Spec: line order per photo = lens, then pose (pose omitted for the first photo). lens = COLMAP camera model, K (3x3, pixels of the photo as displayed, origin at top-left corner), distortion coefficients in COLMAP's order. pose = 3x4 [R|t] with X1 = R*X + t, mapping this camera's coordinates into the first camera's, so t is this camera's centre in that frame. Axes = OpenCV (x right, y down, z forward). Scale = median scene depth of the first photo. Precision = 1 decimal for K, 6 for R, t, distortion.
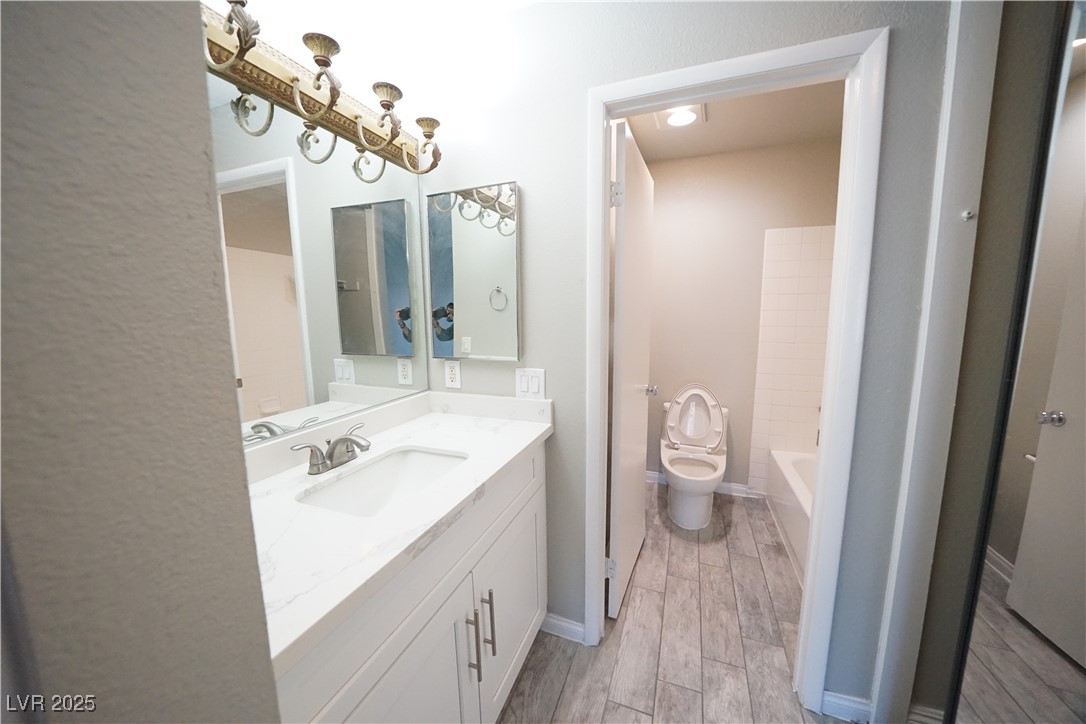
lens RADIAL K [[370.9, 0, 543.0], [0, 370.9, 362.0], [0, 0, 1]] dist [-0.001371, -0.000106]
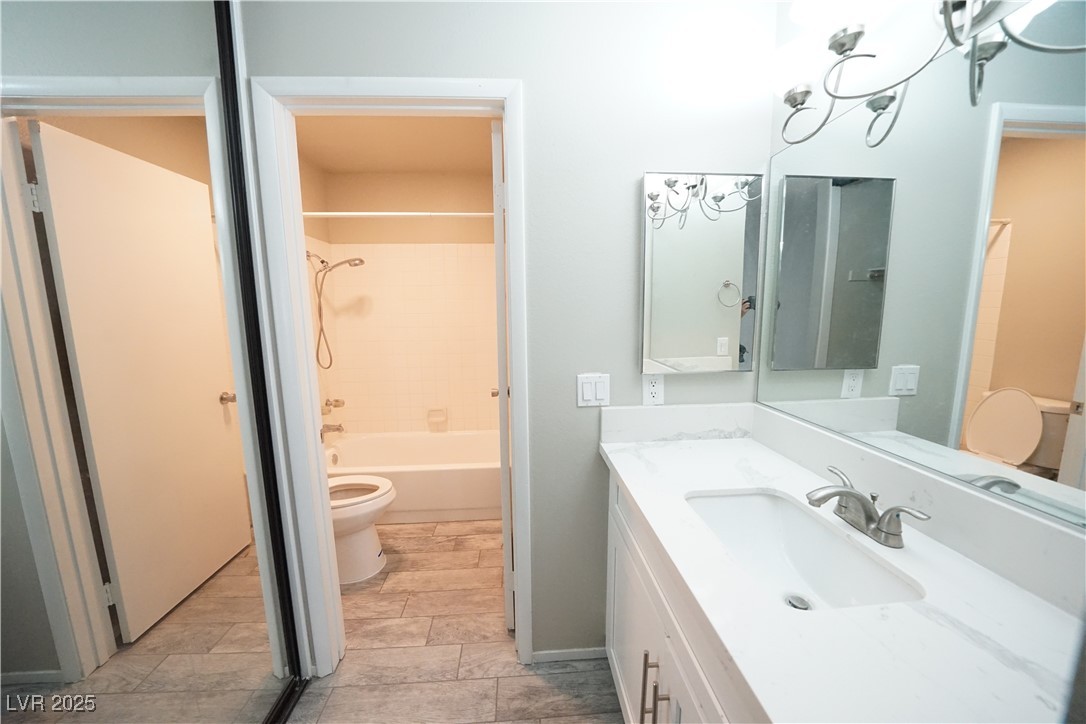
lens RADIAL K [[370.9, 0, 543.0], [0, 370.9, 362.0], [0, 0, 1]] dist [-0.001371, -0.000106]
pose [[0.907214, -0.053595, 0.417241, -1.213531], [0.050638, 0.998552, 0.018163, -0.074431], [-0.417610, 0.004650, 0.908615, 0.479689]]
